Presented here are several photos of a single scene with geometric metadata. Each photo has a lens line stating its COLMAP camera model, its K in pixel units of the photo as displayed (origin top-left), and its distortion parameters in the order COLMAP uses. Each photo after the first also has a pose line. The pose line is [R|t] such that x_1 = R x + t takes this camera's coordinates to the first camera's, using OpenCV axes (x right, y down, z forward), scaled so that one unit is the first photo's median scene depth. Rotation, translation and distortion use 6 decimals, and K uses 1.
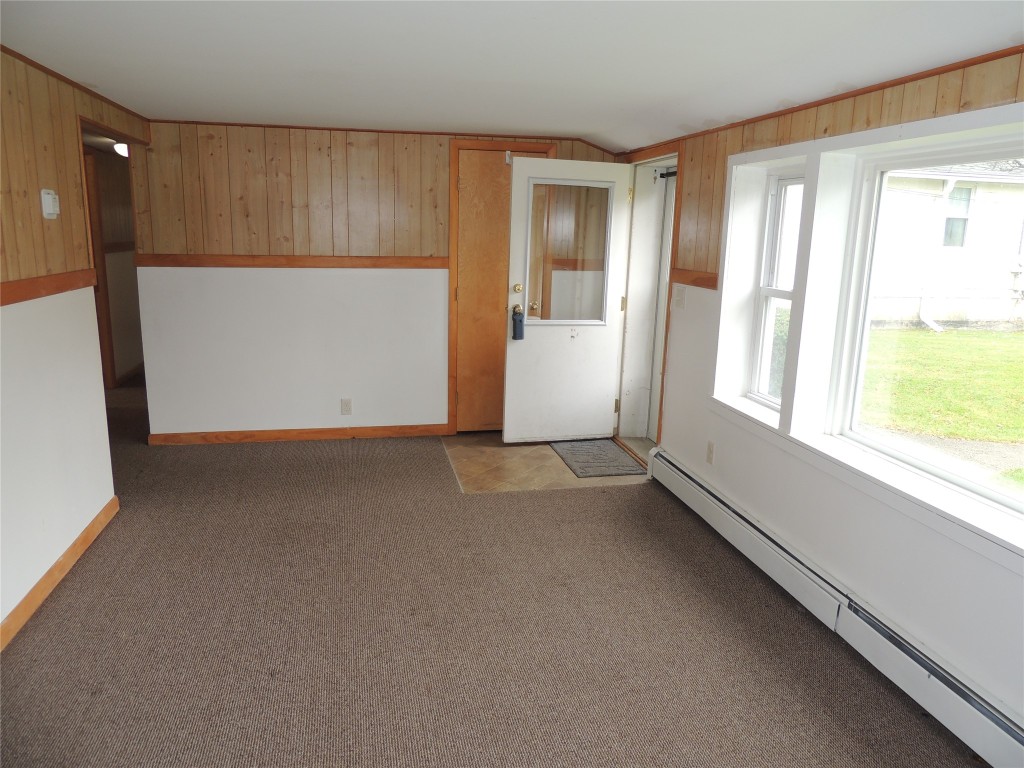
lens RADIAL K [[734.5, 0, 533.2], [0, 734.5, 383.1], [0, 0, 1]] dist [-0.015663, 0.005299]
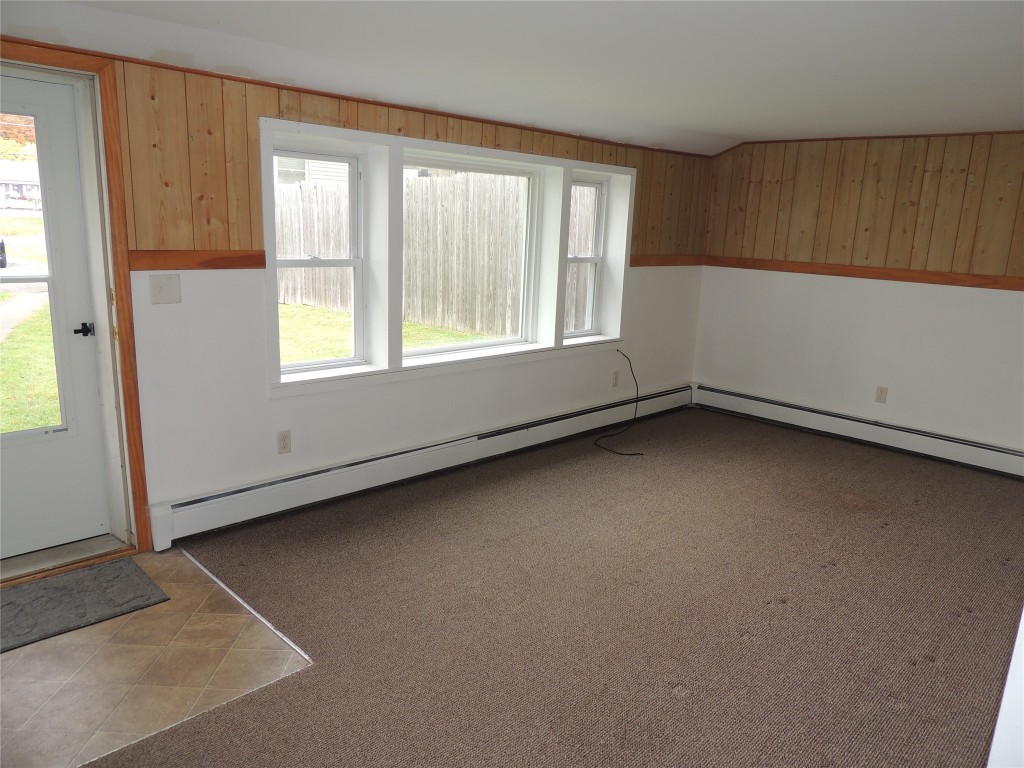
lens RADIAL K [[734.5, 0, 533.2], [0, 734.5, 383.1], [0, 0, 1]] dist [-0.015663, 0.005299]
pose [[-0.546387, -0.231980, 0.804765, -0.795302], [0.111918, 0.932035, 0.344653, -0.313615], [-0.830021, 0.278381, -0.483289, 1.403077]]
